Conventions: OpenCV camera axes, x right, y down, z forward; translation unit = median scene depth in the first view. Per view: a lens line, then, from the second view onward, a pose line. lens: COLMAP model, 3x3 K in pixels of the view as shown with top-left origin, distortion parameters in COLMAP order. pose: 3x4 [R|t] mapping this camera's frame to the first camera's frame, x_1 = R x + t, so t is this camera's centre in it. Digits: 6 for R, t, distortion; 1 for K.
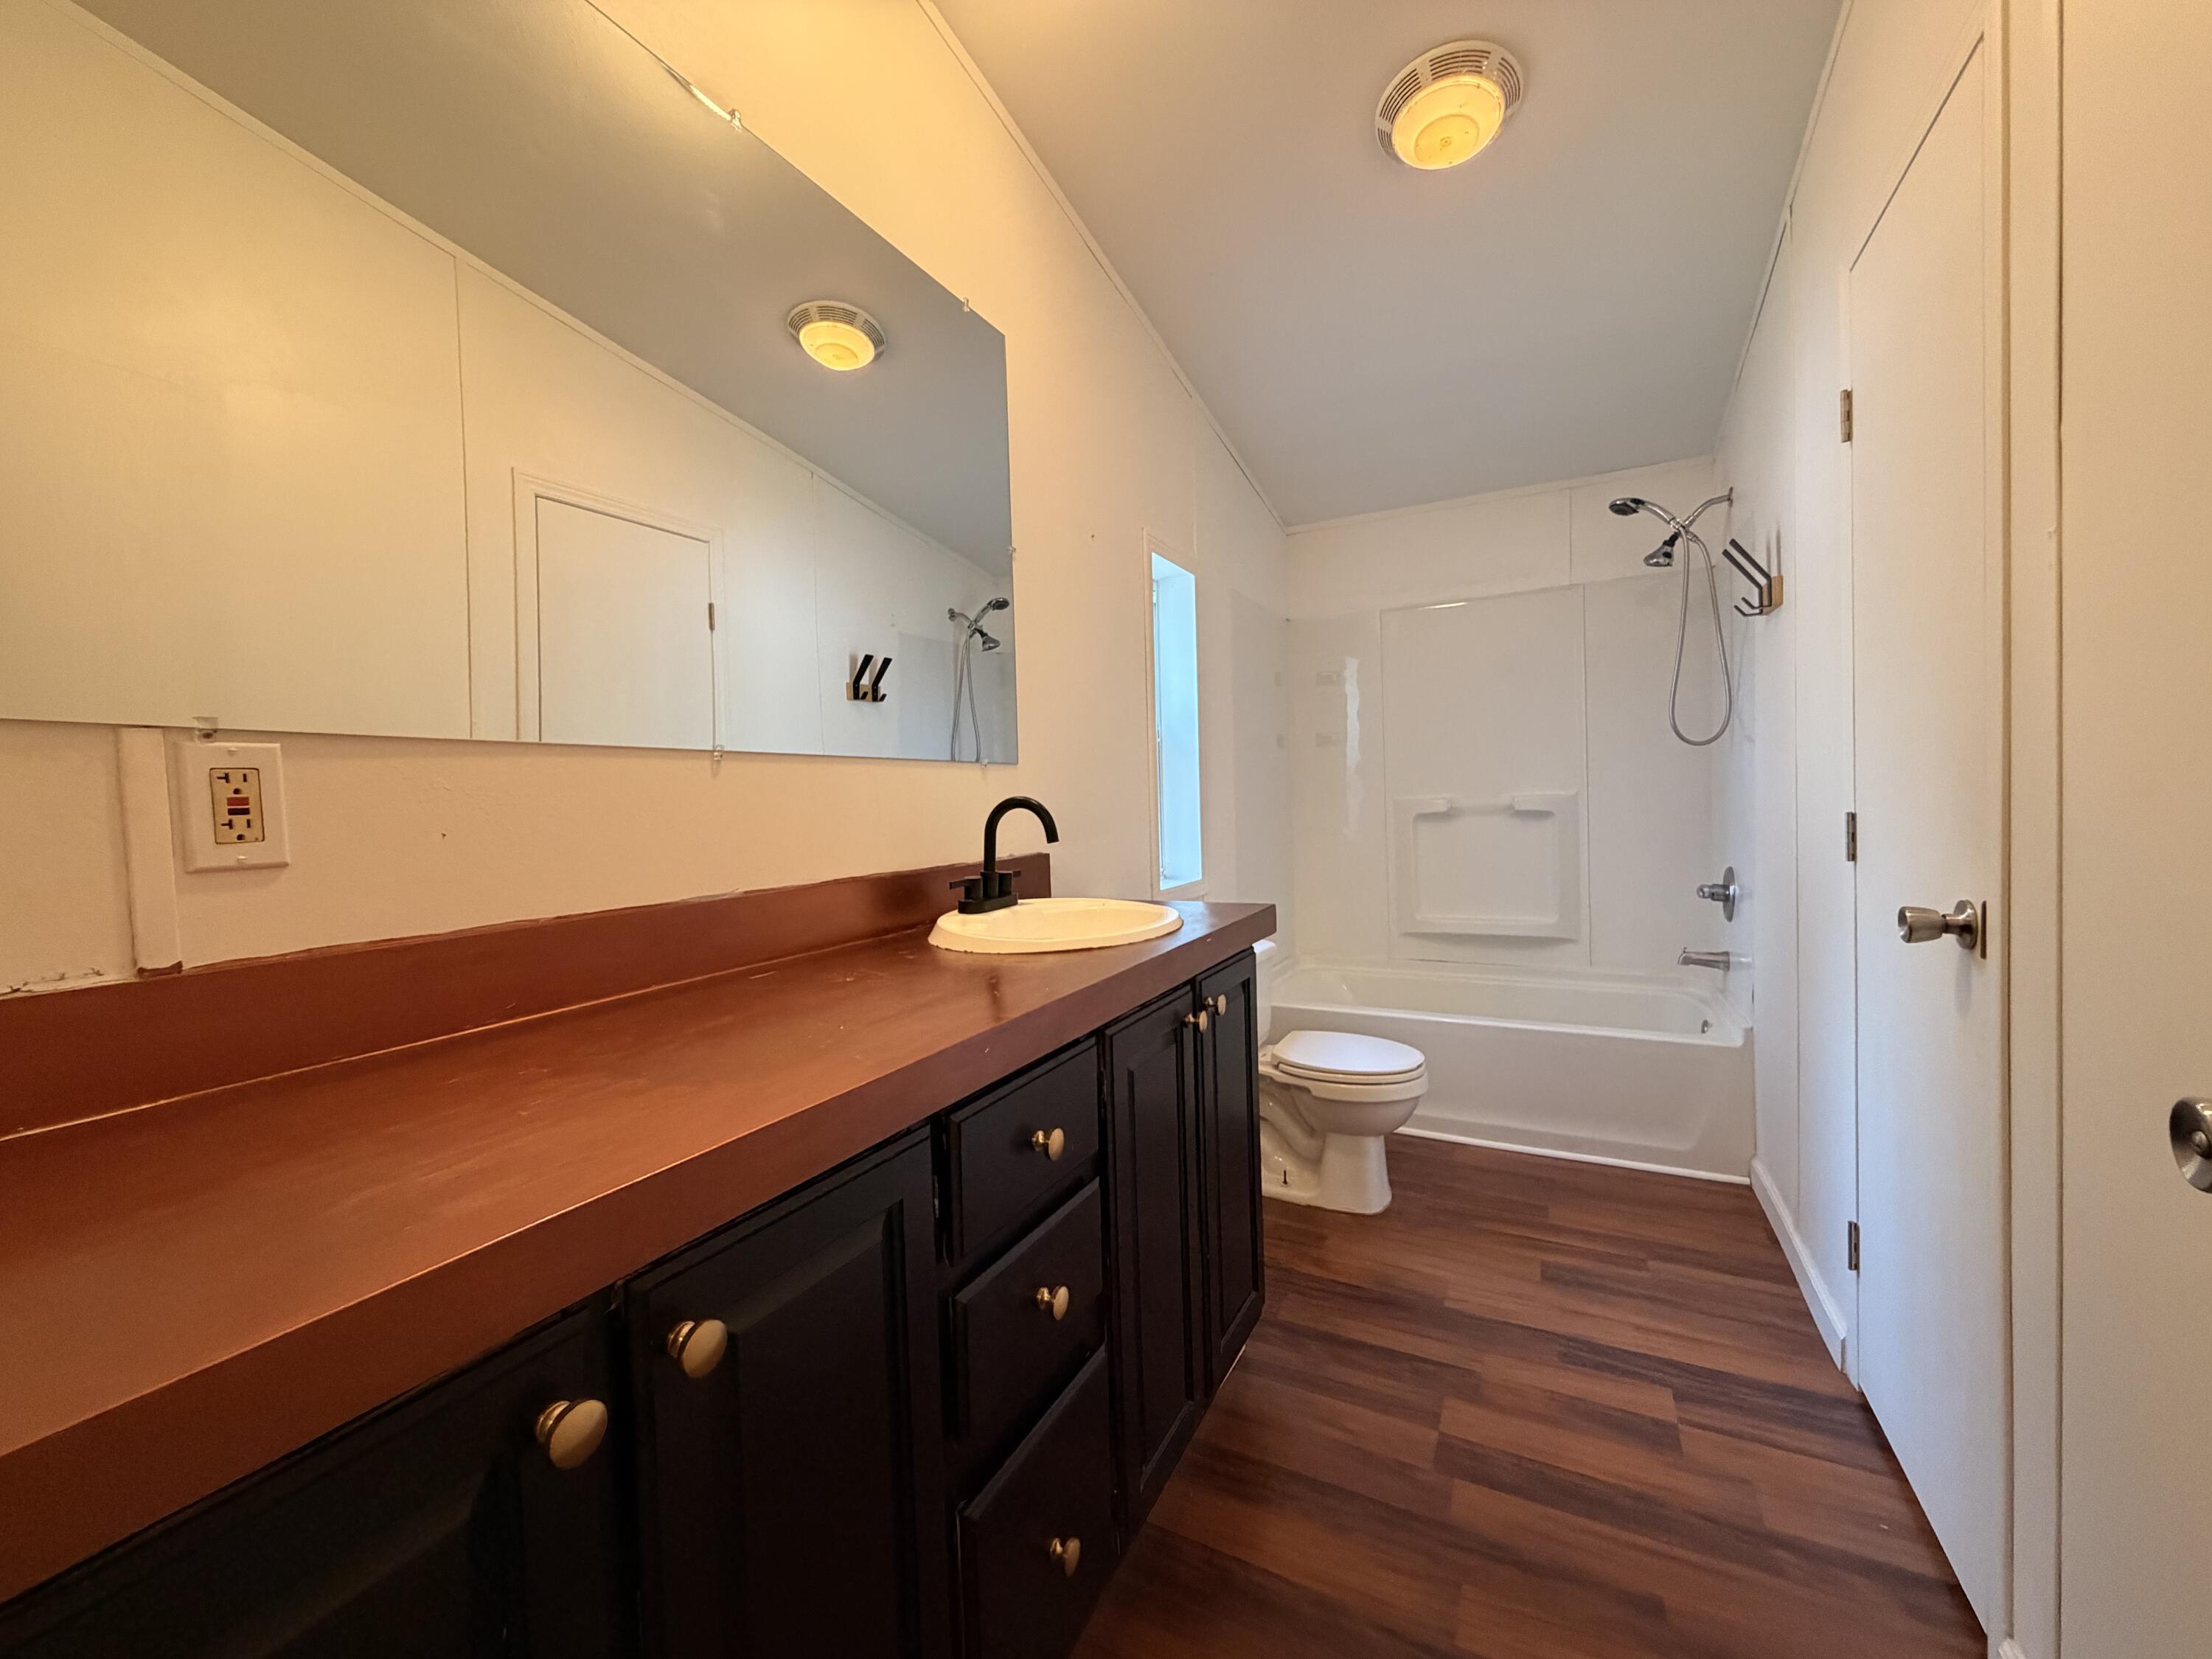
lens RADIAL K [[884.3, 0, 1098.9], [0, 884.3, 830.6], [0, 0, 1]] dist [0.000451, -0.000051]
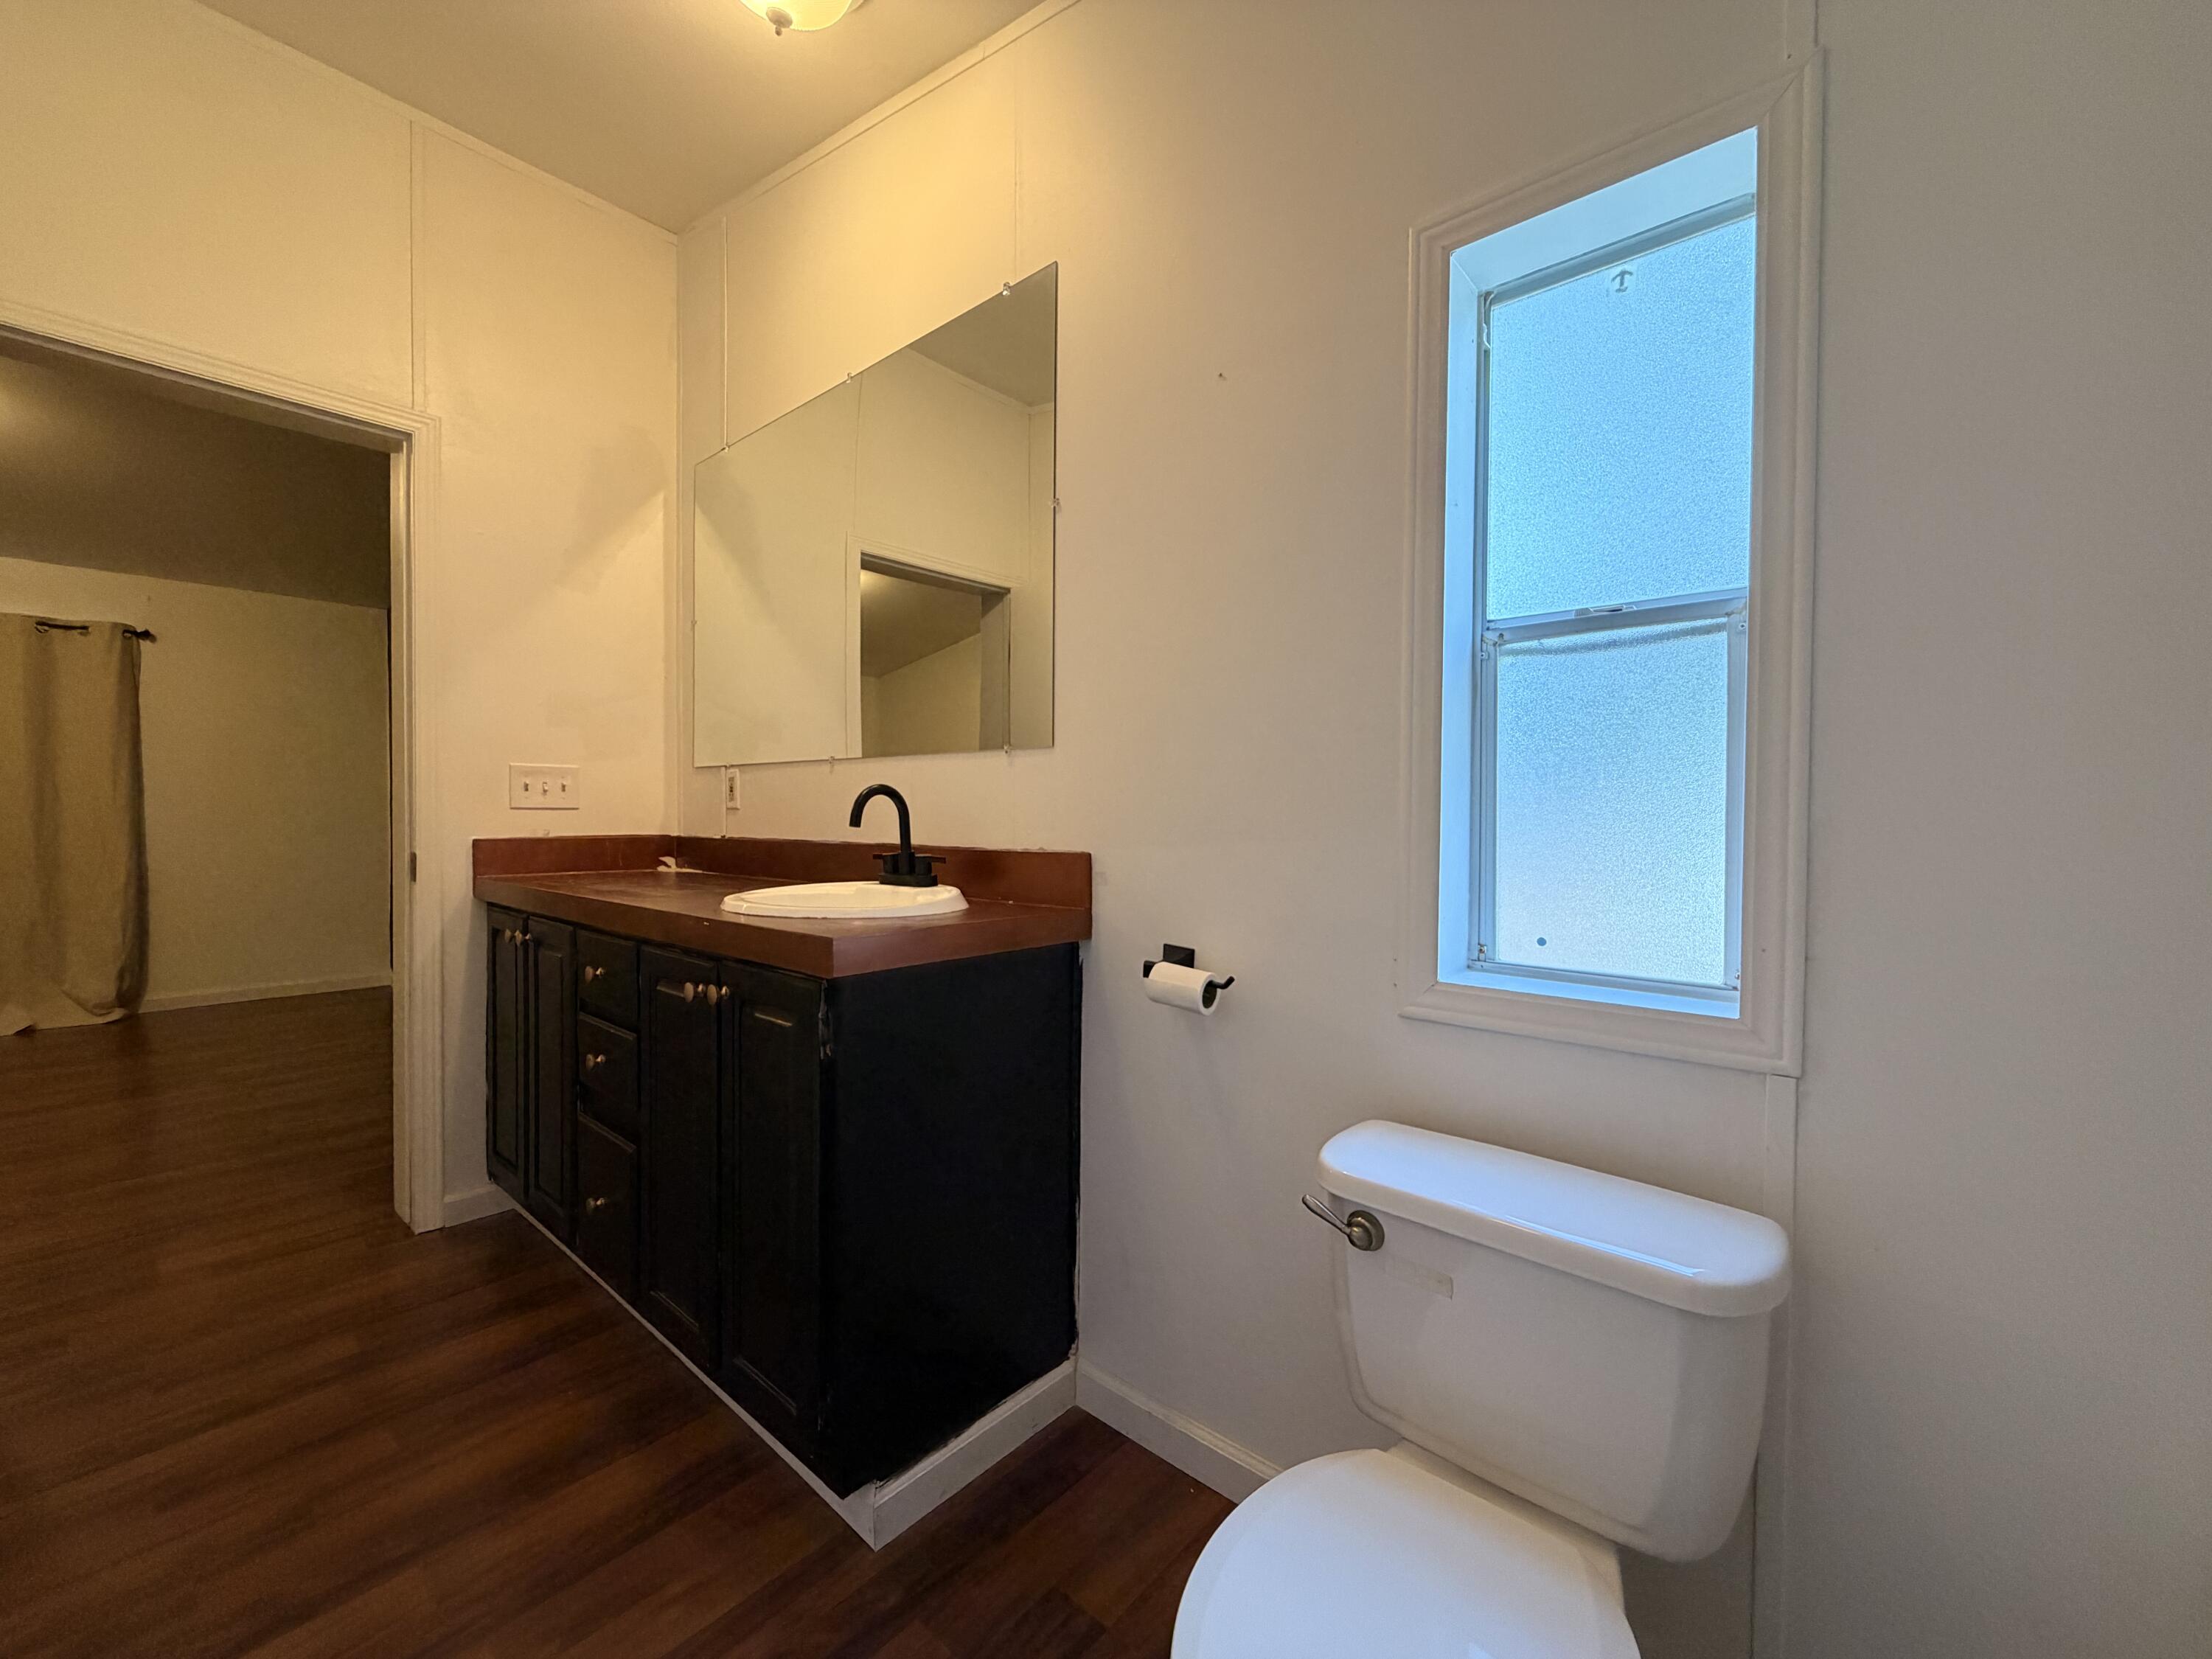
lens RADIAL K [[884.3, 0, 1098.9], [0, 884.3, 830.6], [0, 0, 1]] dist [0.000451, -0.000051]
pose [[-0.225563, 0.051925, -0.972844, 0.907756], [-0.031305, 0.997677, 0.060509, -0.055228], [0.973726, 0.044104, -0.223413, 1.497131]]
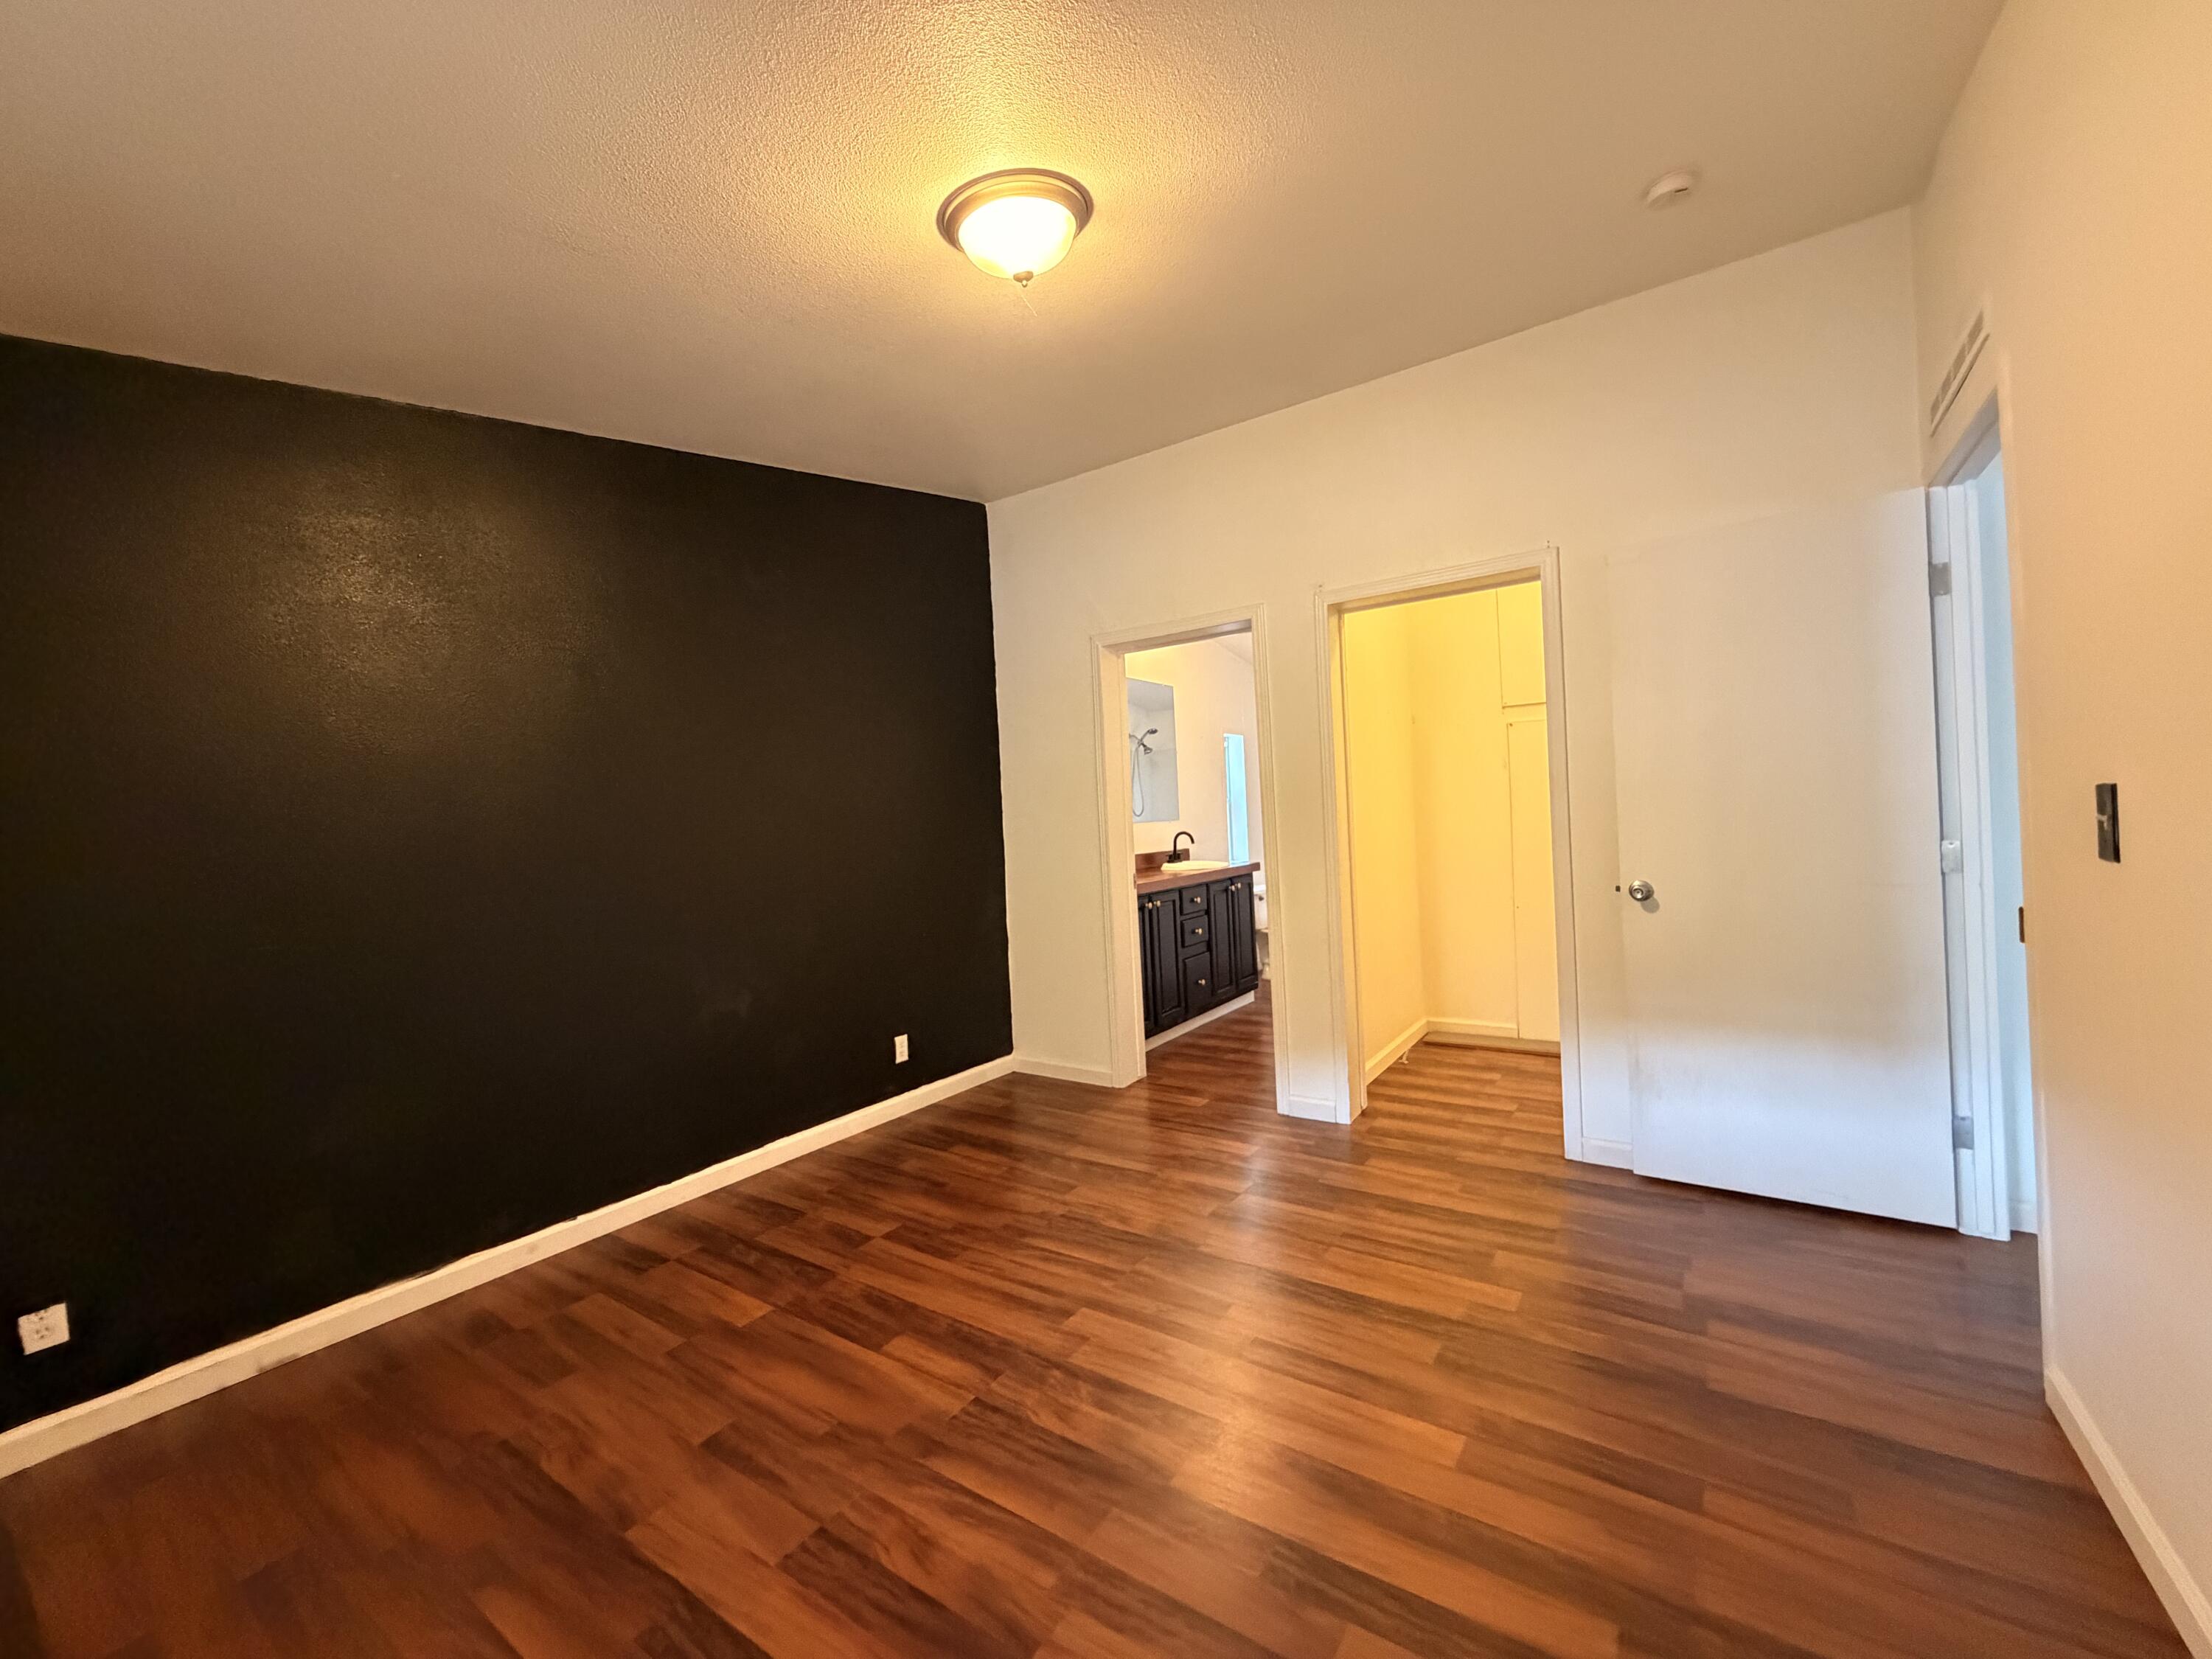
lens RADIAL K [[884.3, 0, 1098.9], [0, 884.3, 830.6], [0, 0, 1]] dist [0.000451, -0.000051]
pose [[0.993758, -0.010845, -0.111030, -0.034098], [0.008244, 0.999681, -0.023856, 0.038602], [0.111253, 0.022791, 0.993531, -2.396249]]
